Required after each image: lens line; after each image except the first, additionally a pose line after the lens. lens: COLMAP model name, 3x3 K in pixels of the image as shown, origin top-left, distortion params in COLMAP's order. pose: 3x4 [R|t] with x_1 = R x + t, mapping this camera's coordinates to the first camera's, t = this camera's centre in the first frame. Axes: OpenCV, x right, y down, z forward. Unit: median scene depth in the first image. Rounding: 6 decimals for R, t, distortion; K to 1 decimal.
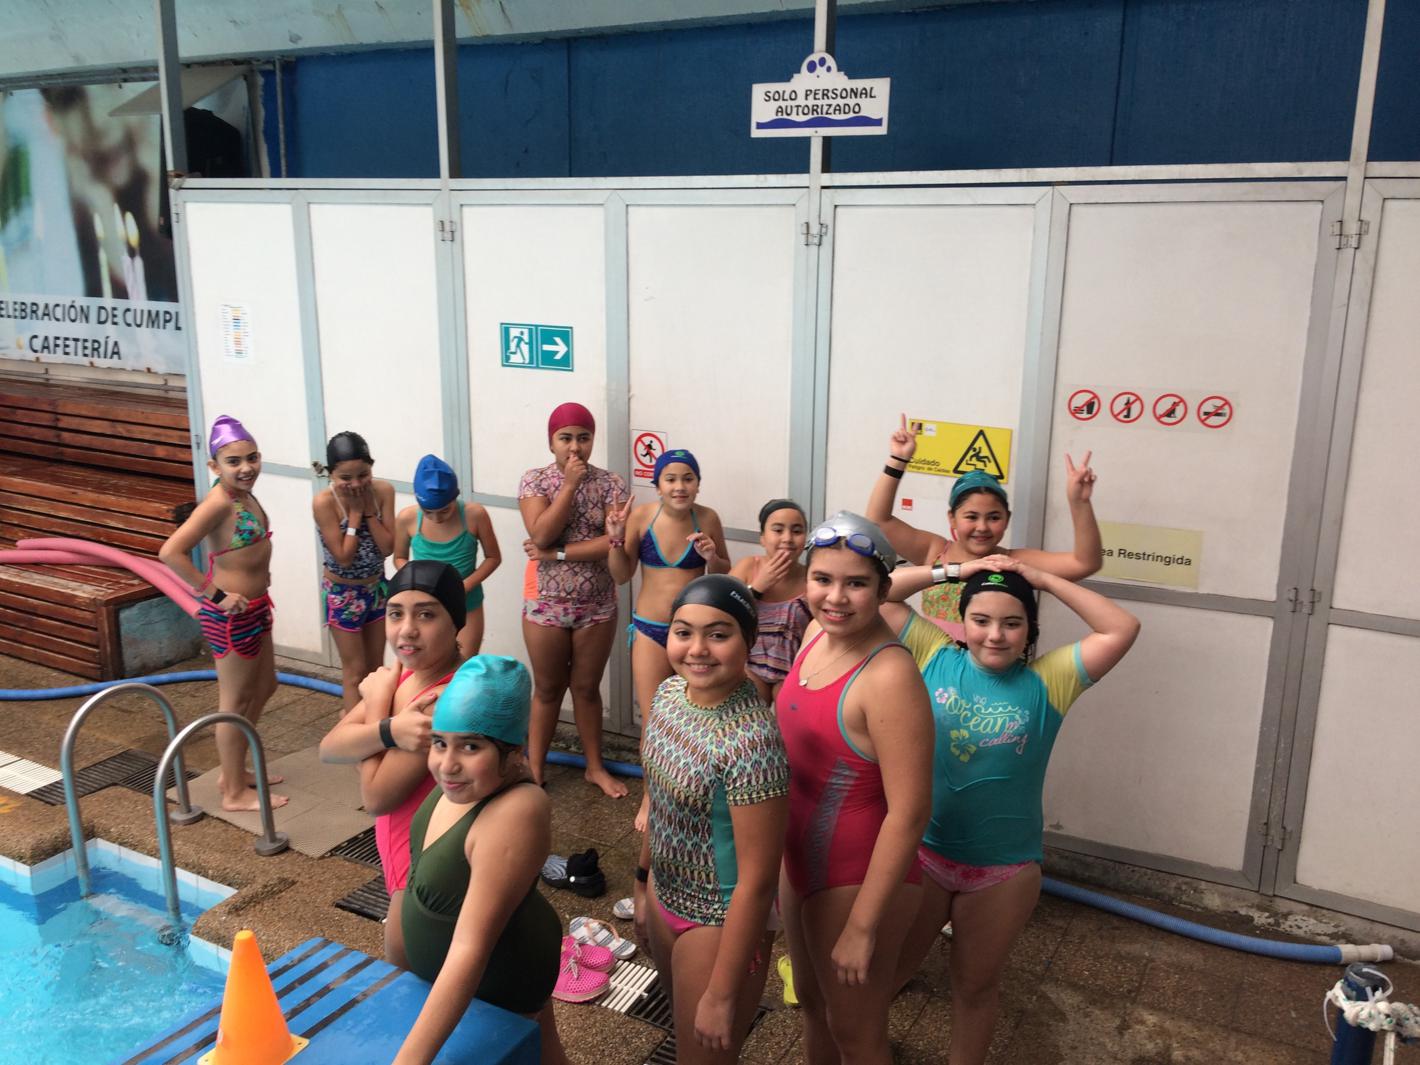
lens RADIAL K [[1224.4, 0, 710.0], [0, 1224.4, 532.5], [0, 0, 1]] dist [0.138673, -0.212709]
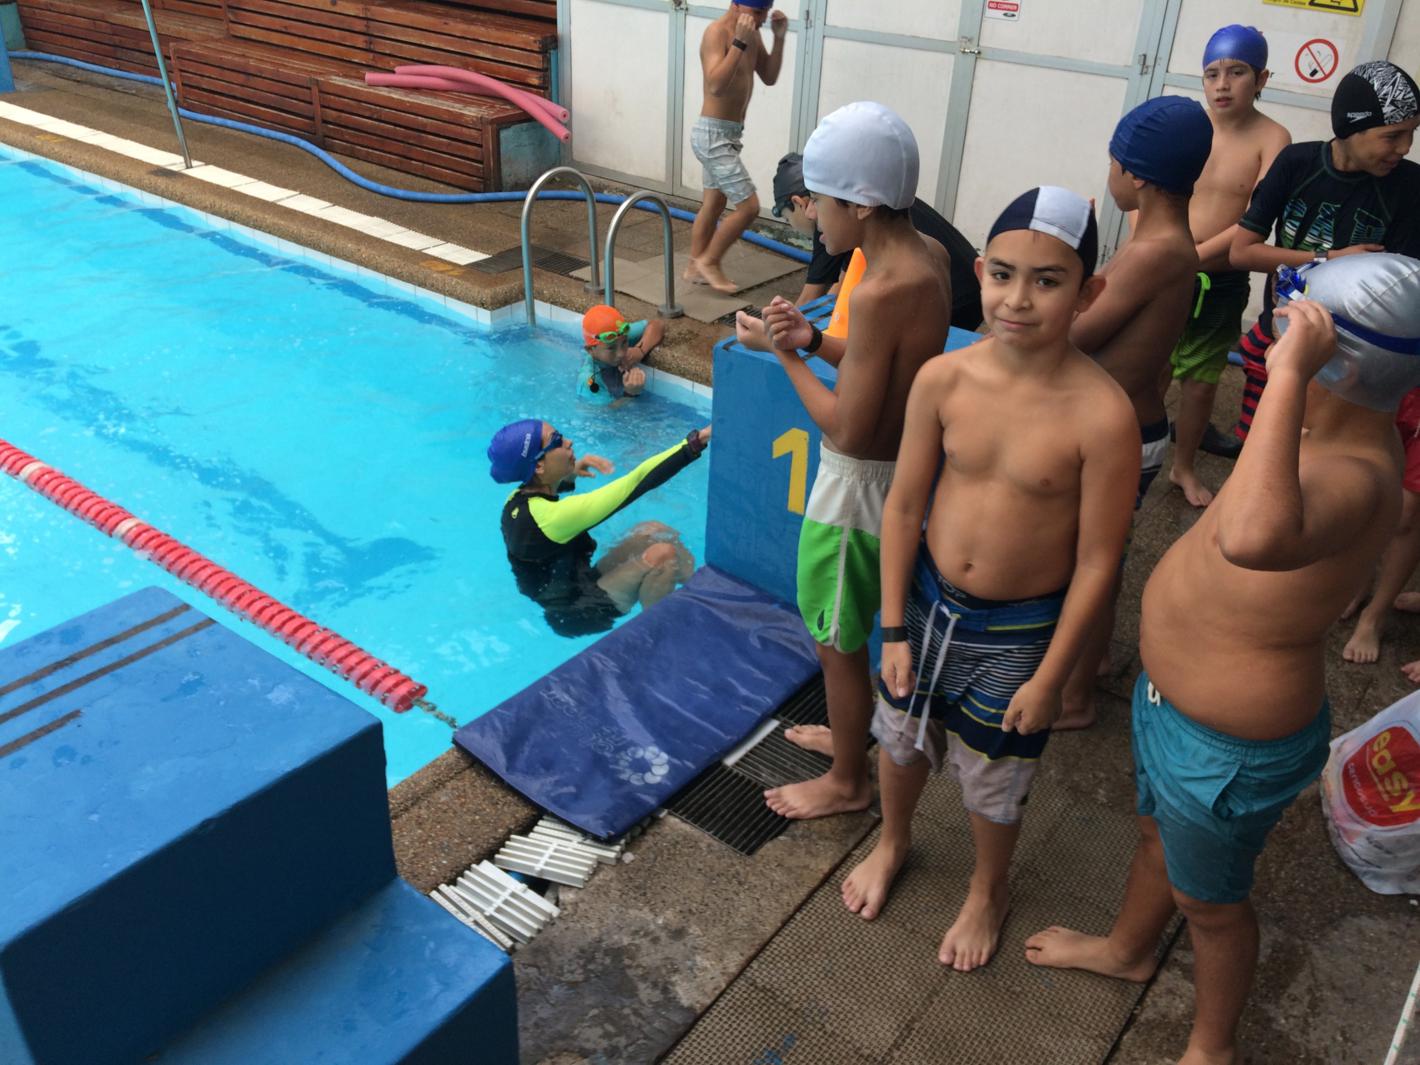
lens RADIAL K [[1203.9, 0, 713.4], [0, 1203.9, 535.6], [0, 0, 1]] dist [0.134222, -0.192051]
pose [[0.989115, 0.094873, -0.112479, -0.132391], [-0.058080, 0.954047, 0.293974, 0.092276], [0.135200, -0.284241, 0.949172, -0.202478]]
